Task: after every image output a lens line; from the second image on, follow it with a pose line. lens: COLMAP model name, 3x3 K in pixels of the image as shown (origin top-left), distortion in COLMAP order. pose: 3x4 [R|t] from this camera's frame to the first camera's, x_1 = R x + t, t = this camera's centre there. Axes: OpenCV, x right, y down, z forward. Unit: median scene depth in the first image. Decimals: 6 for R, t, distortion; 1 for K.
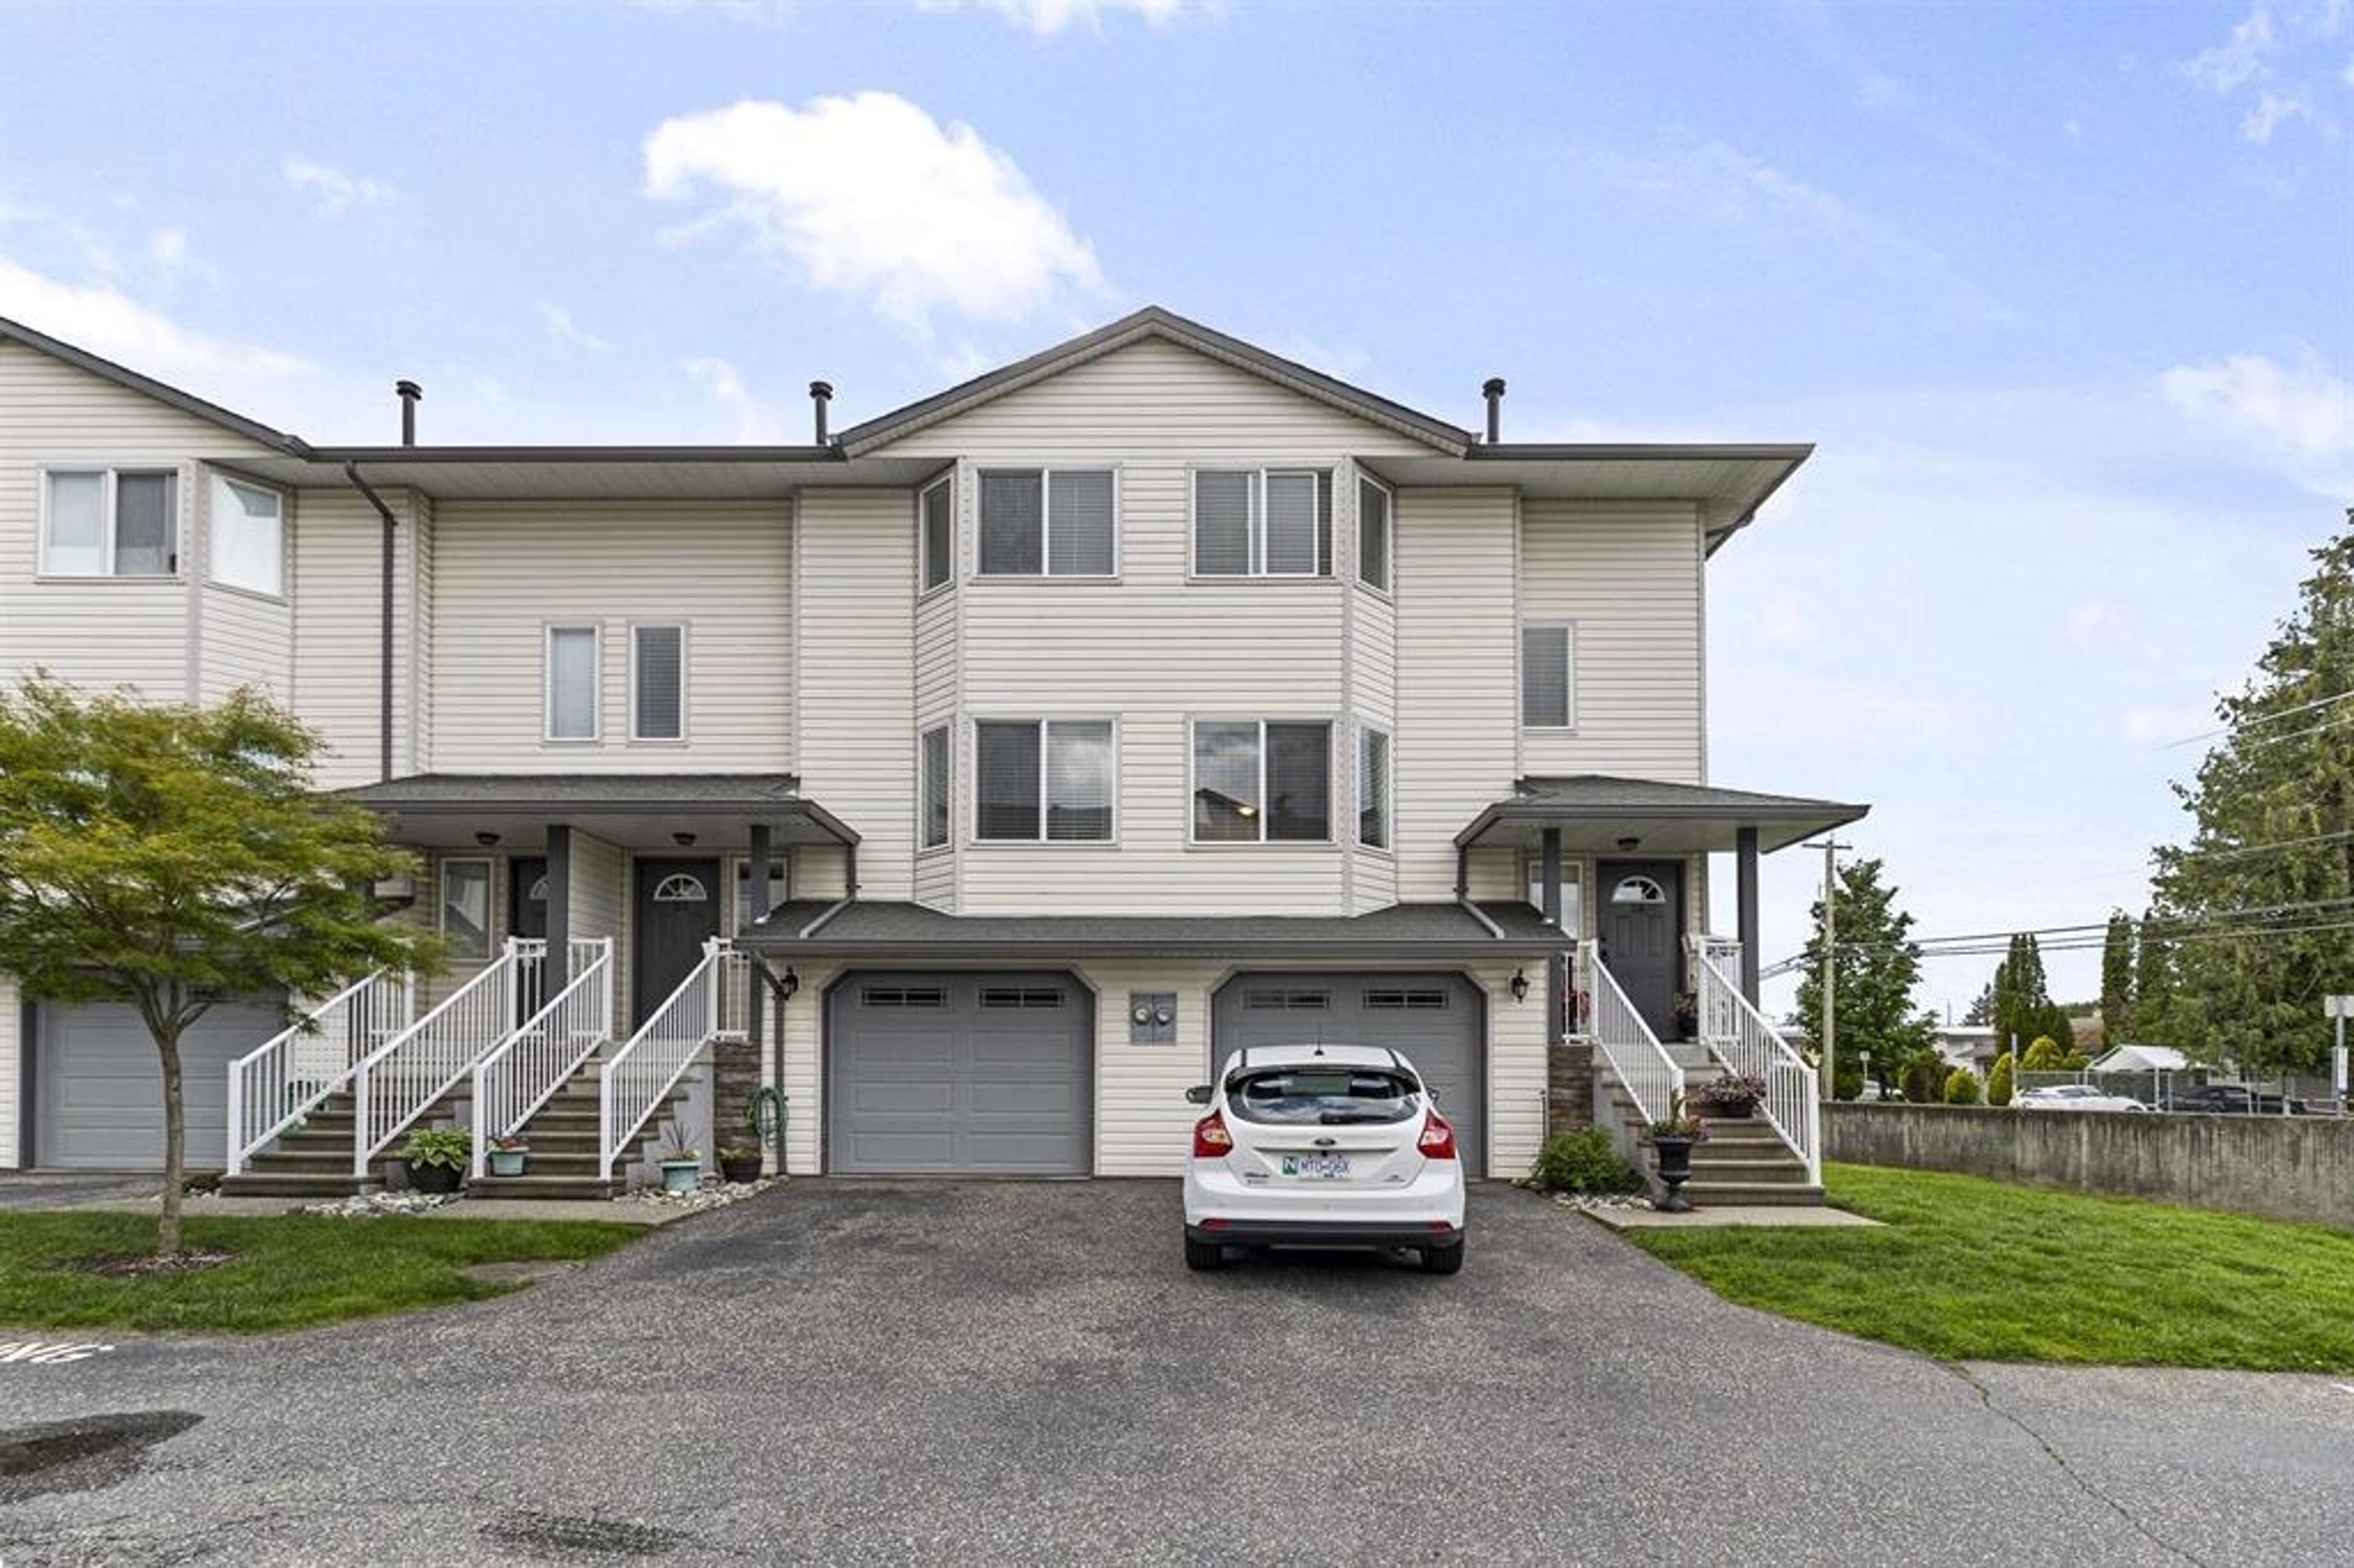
lens RADIAL K [[1093.7, 0, 1174.7], [0, 1093.7, 1036.9], [0, 0, 1]] dist [0.013860, 0.001003]
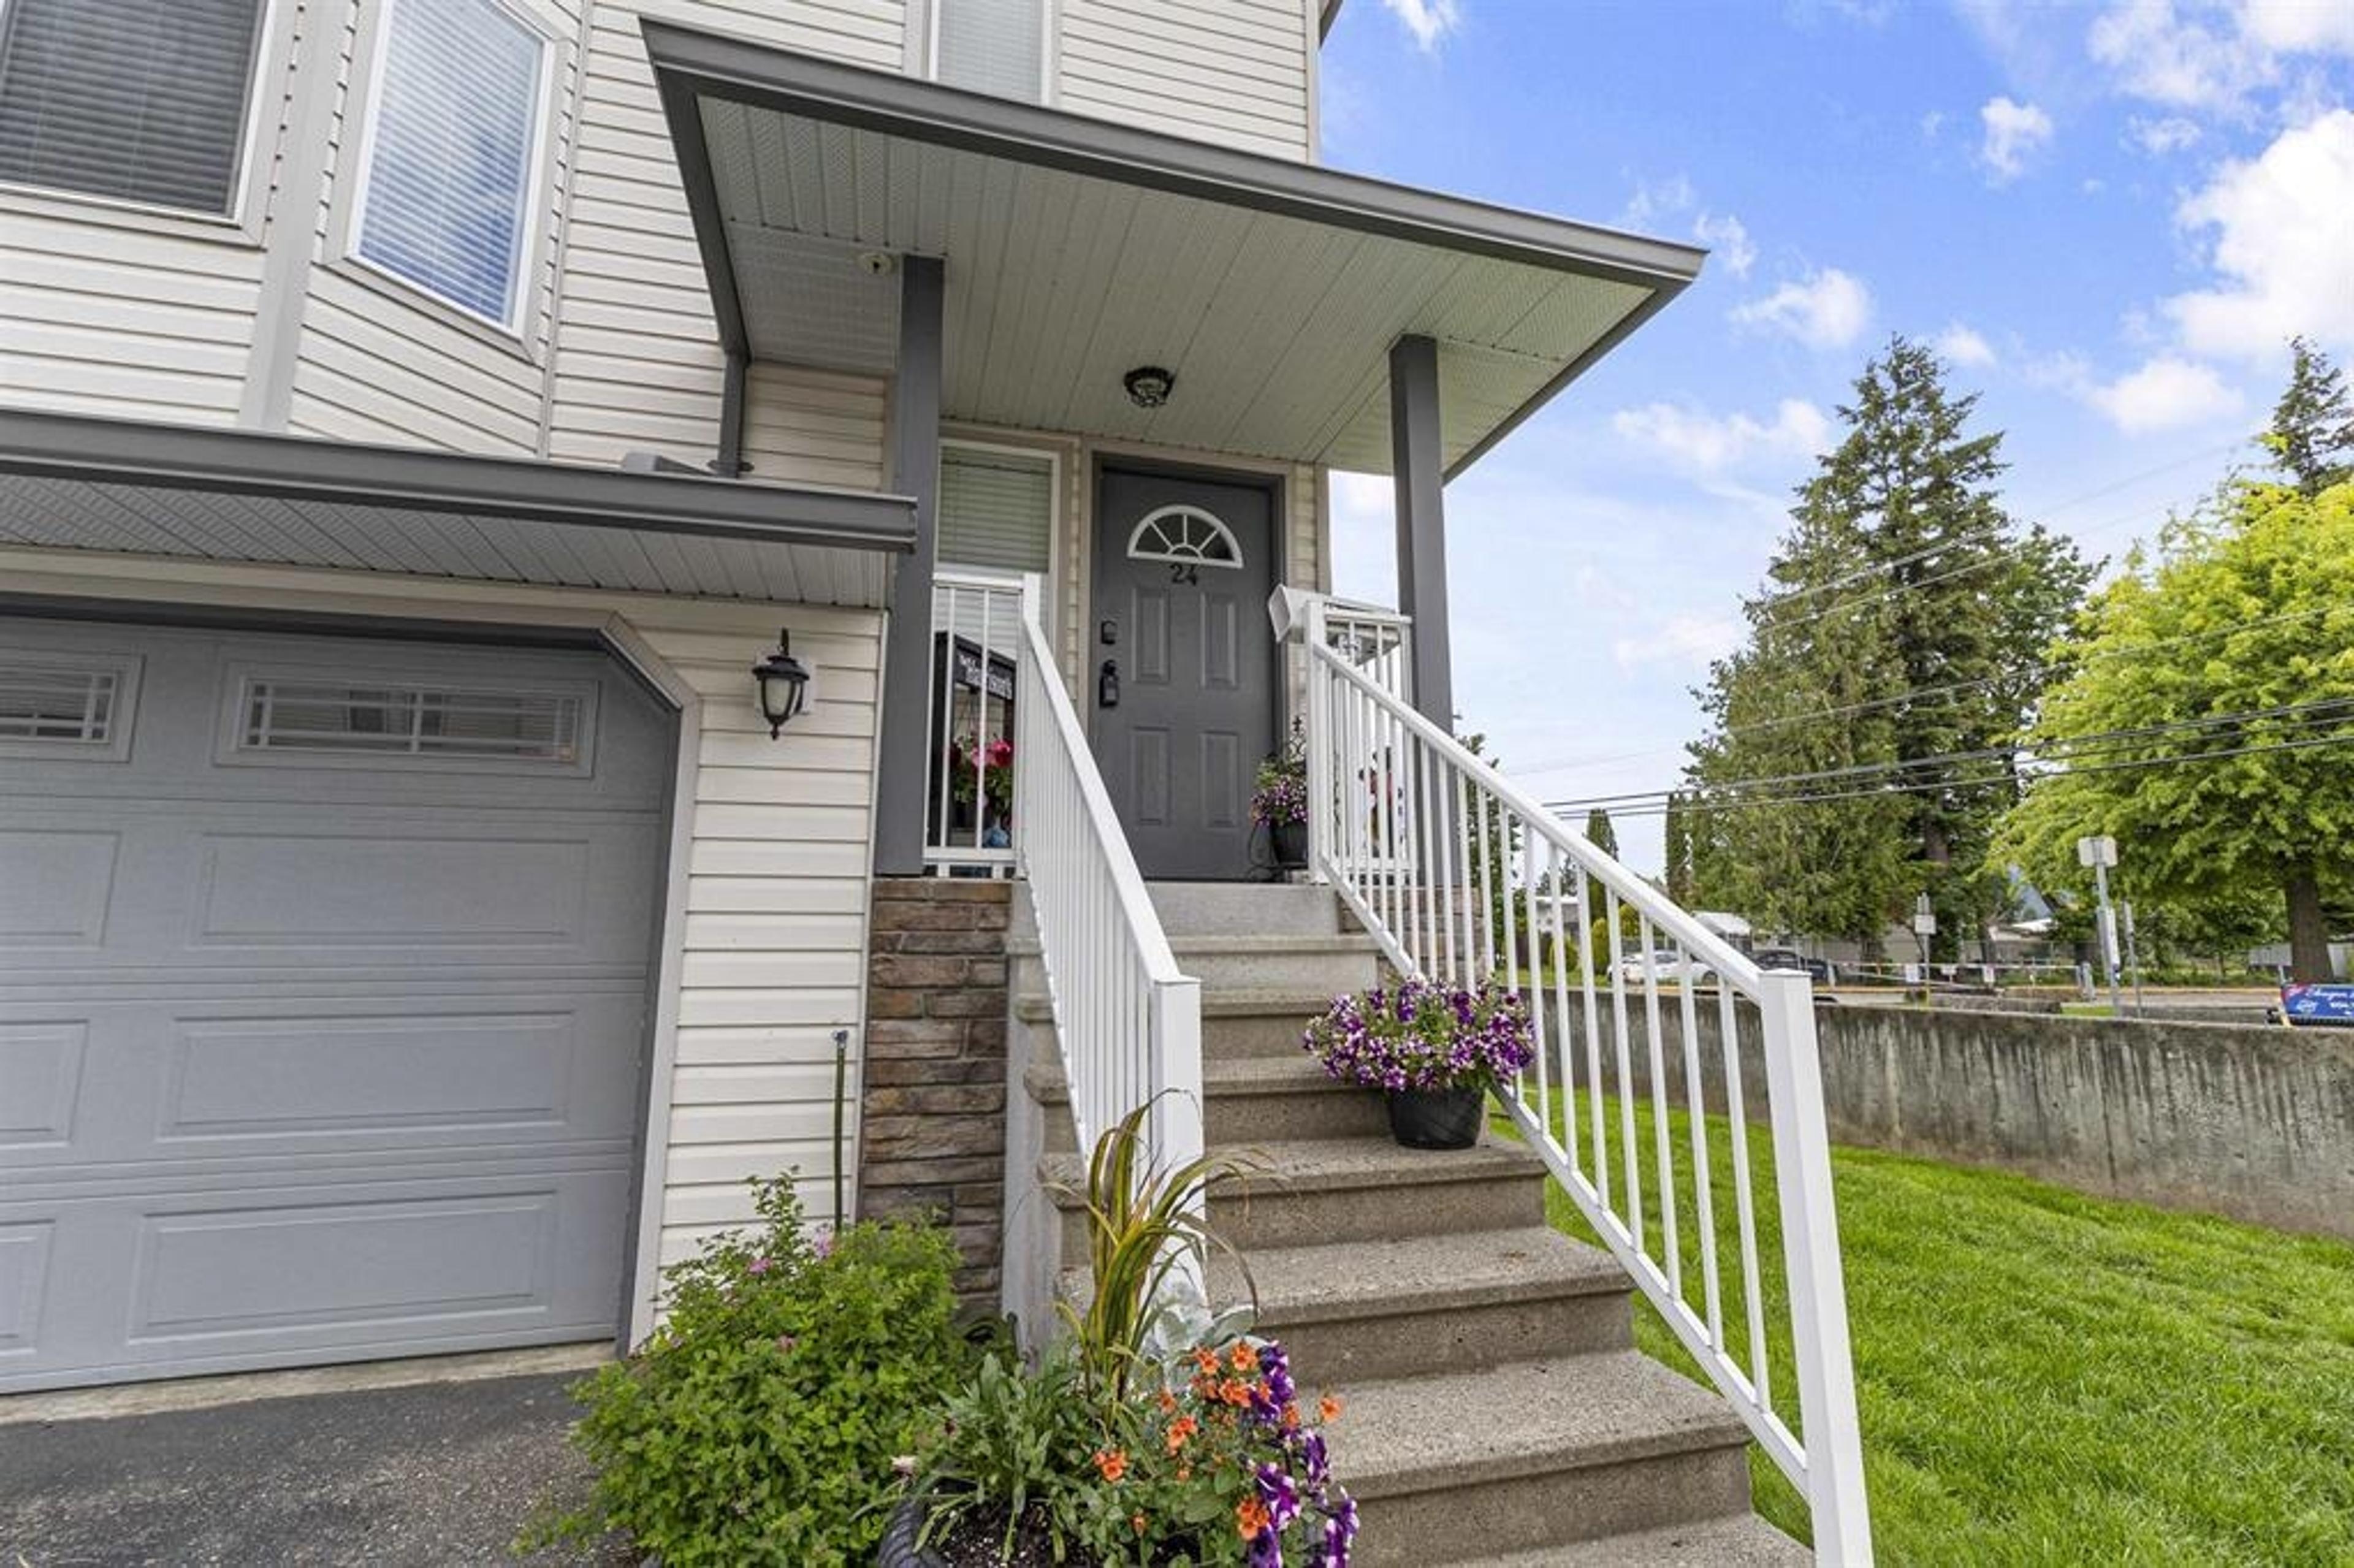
lens RADIAL K [[1093.7, 0, 1189.8], [0, 1093.7, 743.3], [0, 0, 1]] dist [0.013860, 0.001003]
pose [[0.950567, 0.047851, 0.306809, 0.294567], [-0.002697, 0.989290, -0.145936, 0.012919], [-0.310507, 0.137895, 0.940516, 0.601036]]
